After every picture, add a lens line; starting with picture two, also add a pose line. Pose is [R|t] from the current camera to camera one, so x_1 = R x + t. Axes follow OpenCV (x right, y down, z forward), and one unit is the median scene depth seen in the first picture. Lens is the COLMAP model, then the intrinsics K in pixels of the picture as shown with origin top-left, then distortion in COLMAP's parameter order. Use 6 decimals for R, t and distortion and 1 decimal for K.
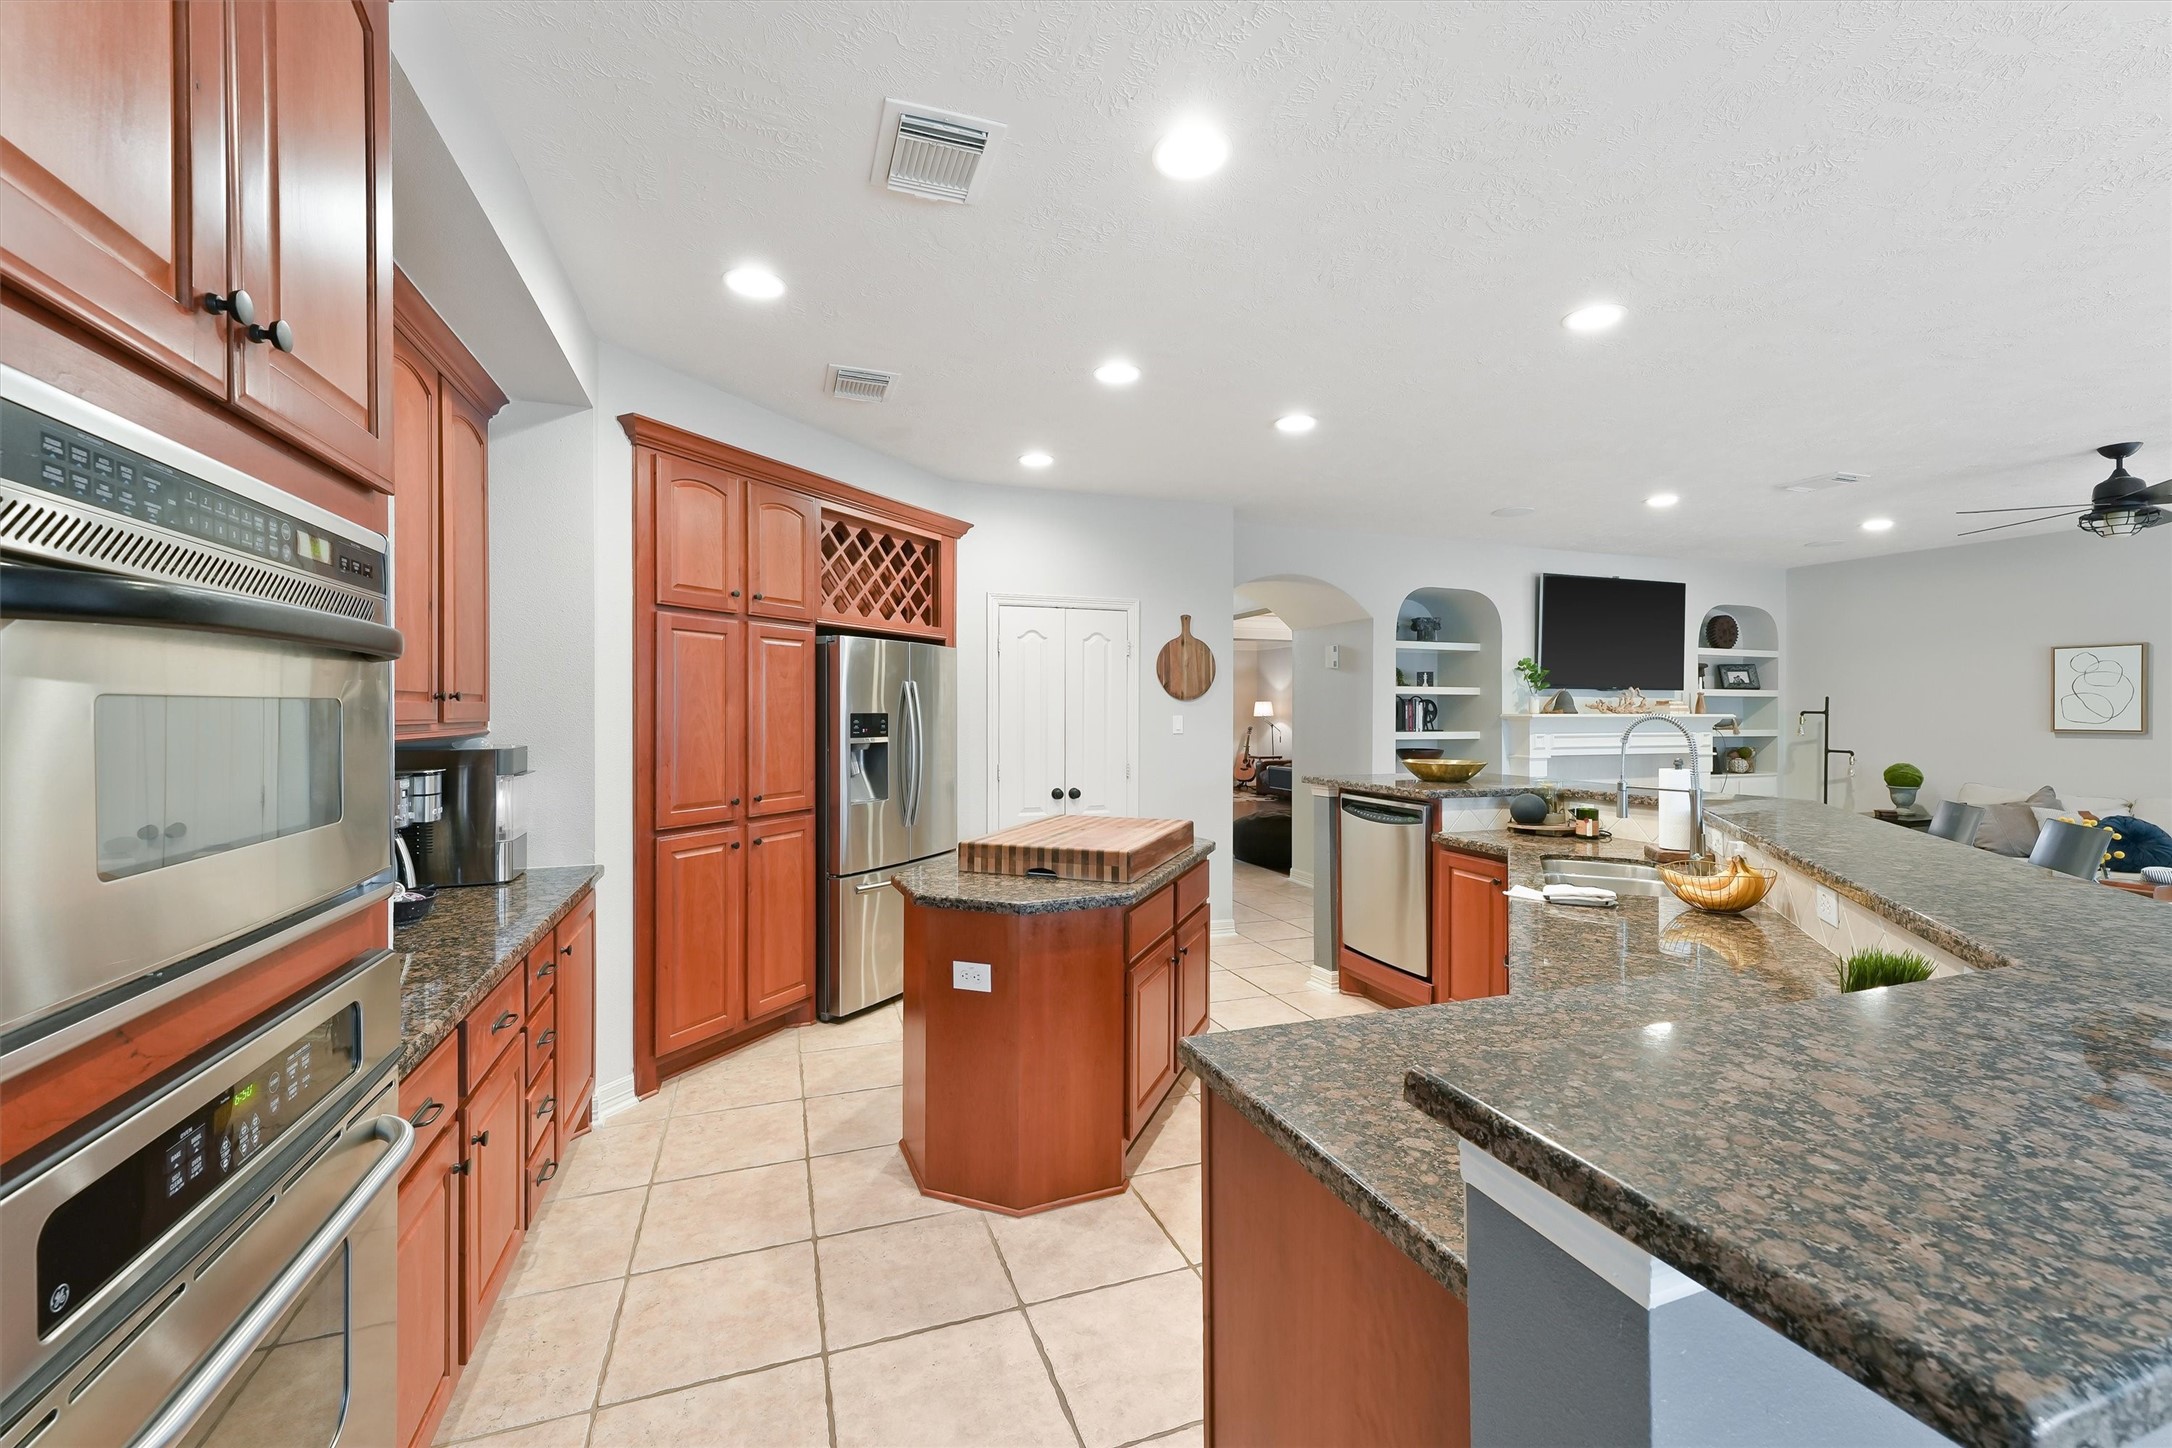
lens RADIAL K [[878.1, 0, 1086.1], [0, 878.1, 721.7], [0, 0, 1]] dist [0.002402, -0.001233]
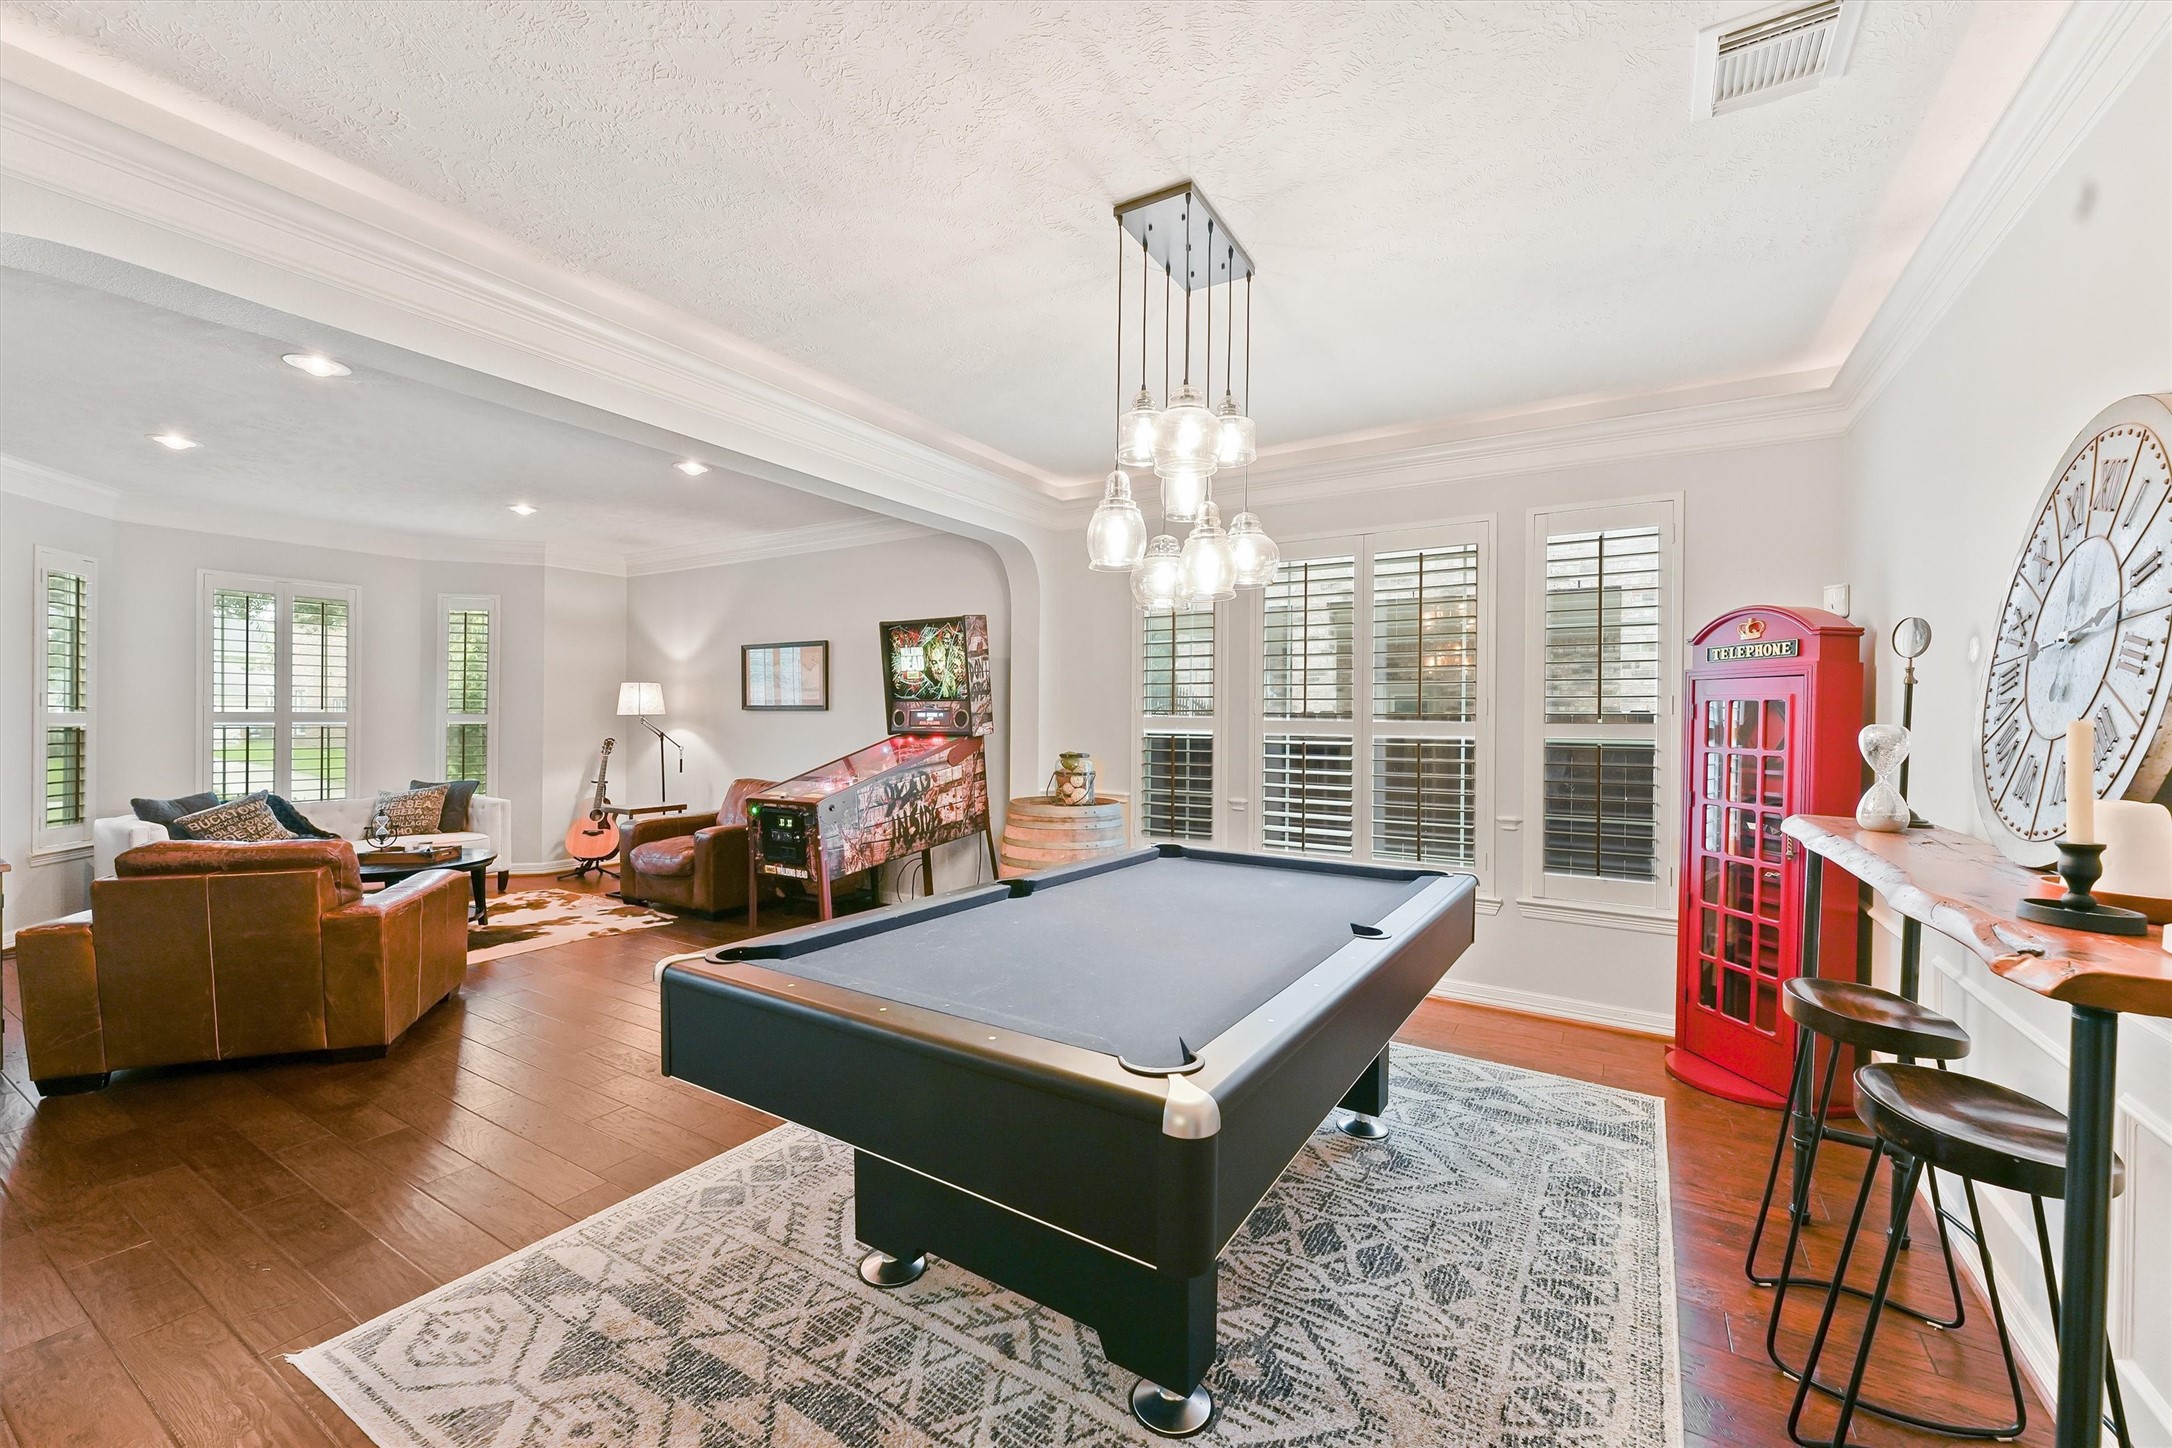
lens RADIAL K [[878.1, 0, 1091.9], [0, 878.1, 716.3], [0, 0, 1]] dist [0.002402, -0.001233]
pose [[0.782817, 0.005943, 0.622224, 0.100535], [-0.005040, 0.999982, -0.003210, -0.005319], [-0.622232, -0.000623, 0.782833, 0.494356]]
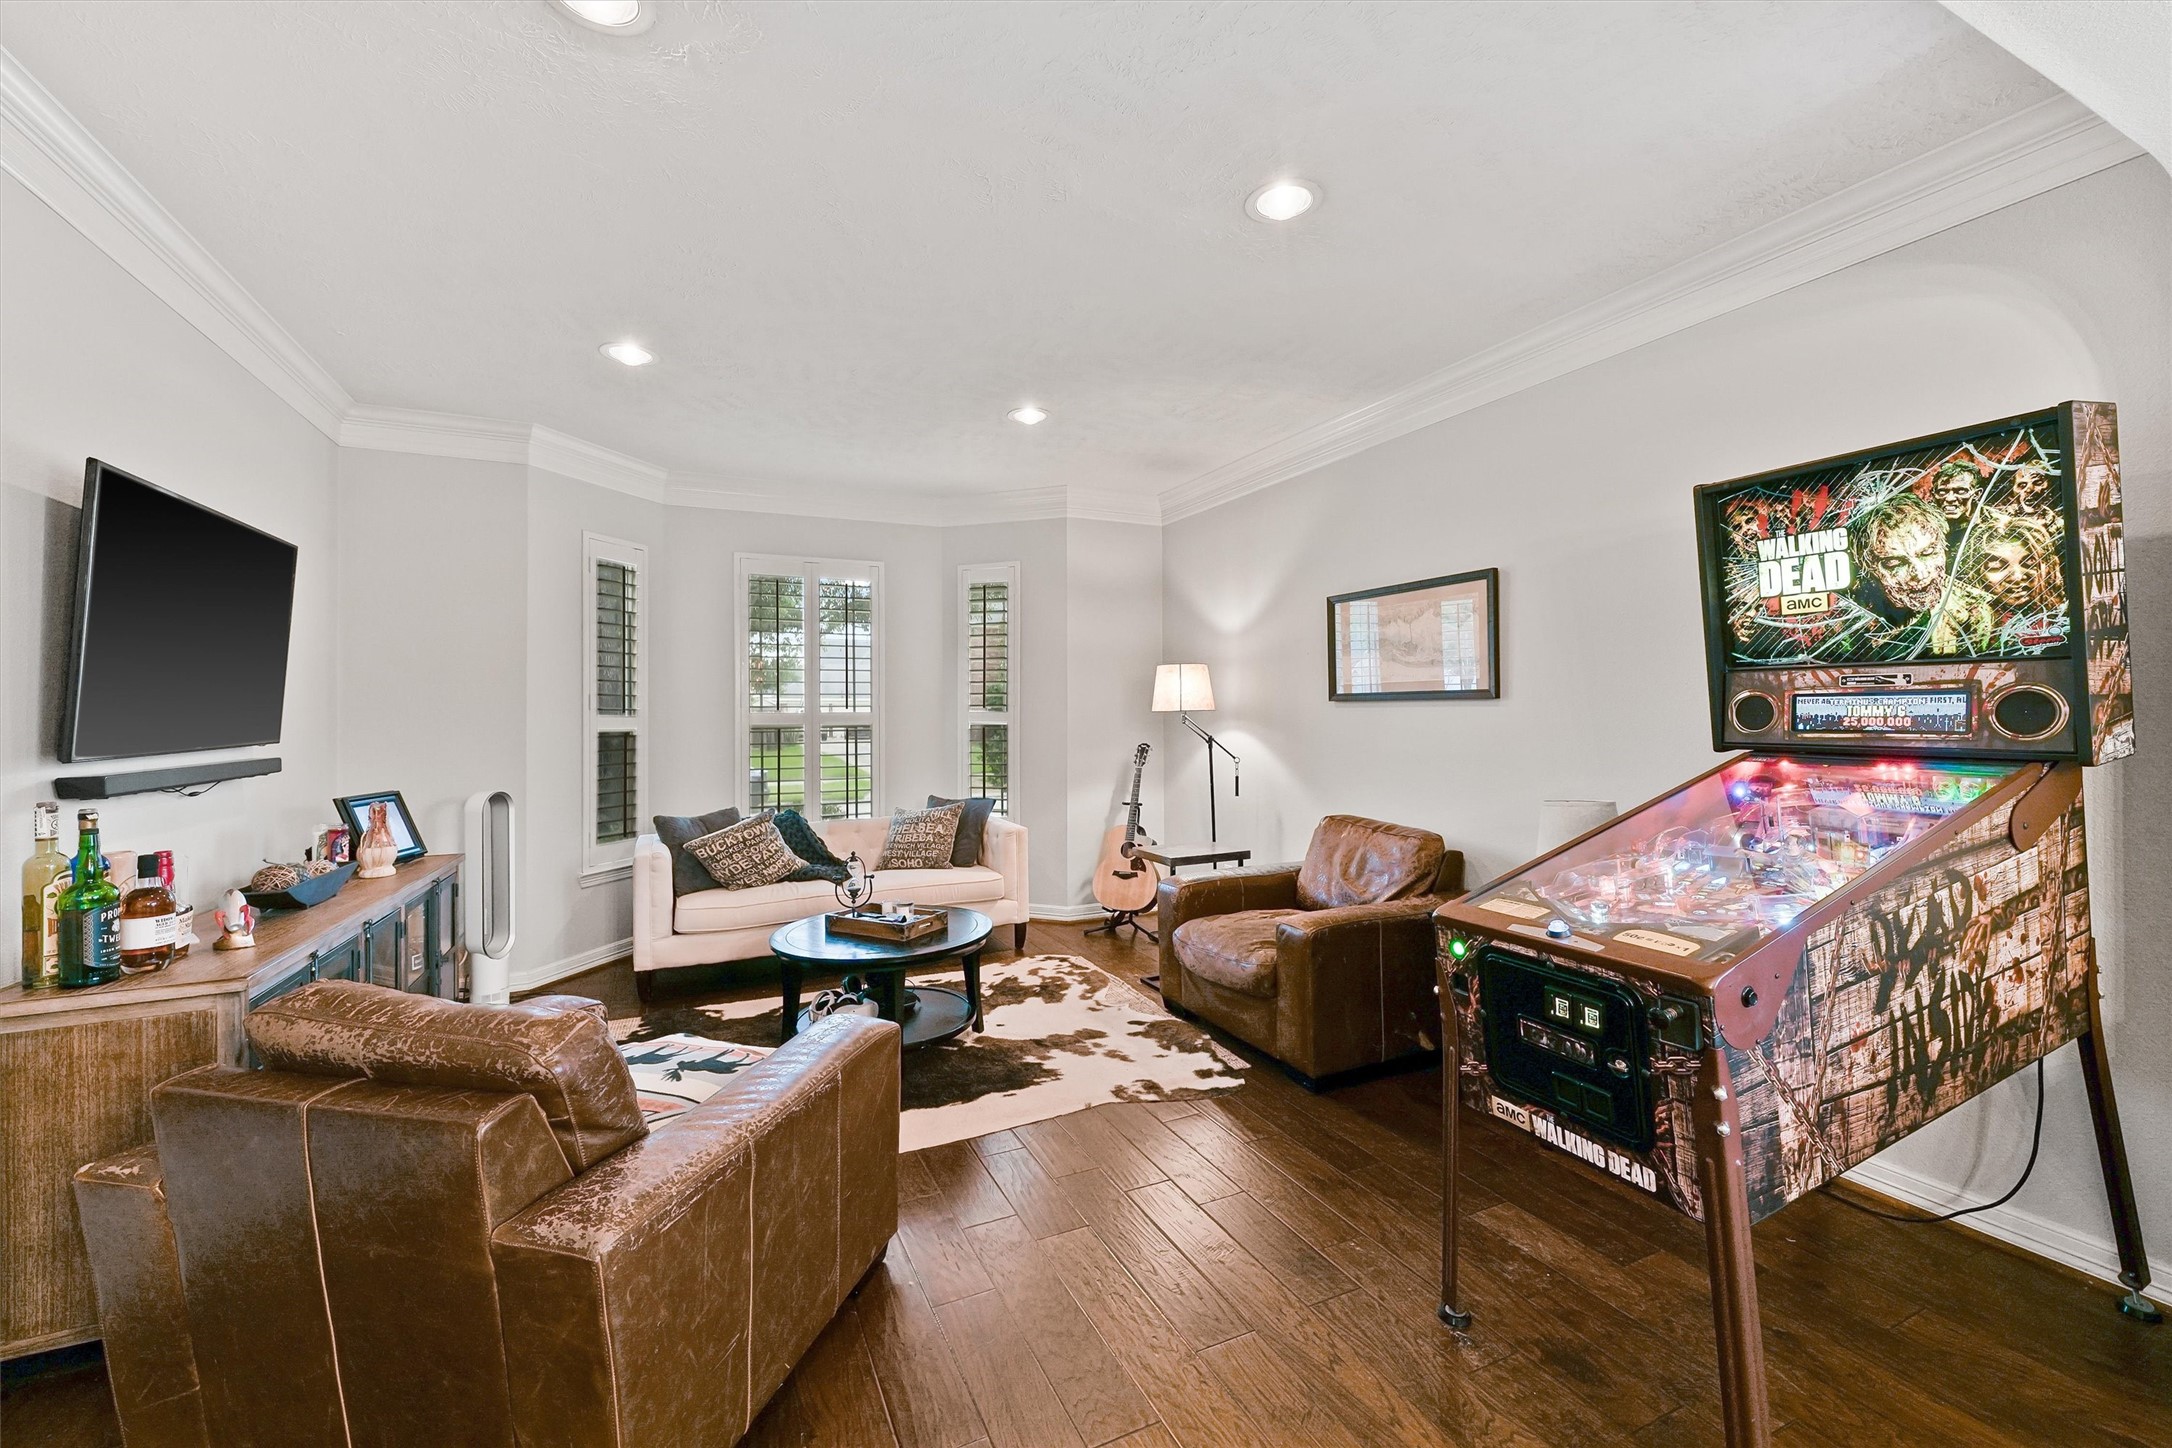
lens RADIAL K [[878.1, 0, 1087.0], [0, 878.1, 713.0], [0, 0, 1]] dist [0.002402, -0.001233]
pose [[0.994893, -0.005617, 0.100782, 0.134821], [0.005631, 0.999984, 0.000141, -0.005848], [-0.100781, 0.000427, 0.994909, 0.685619]]
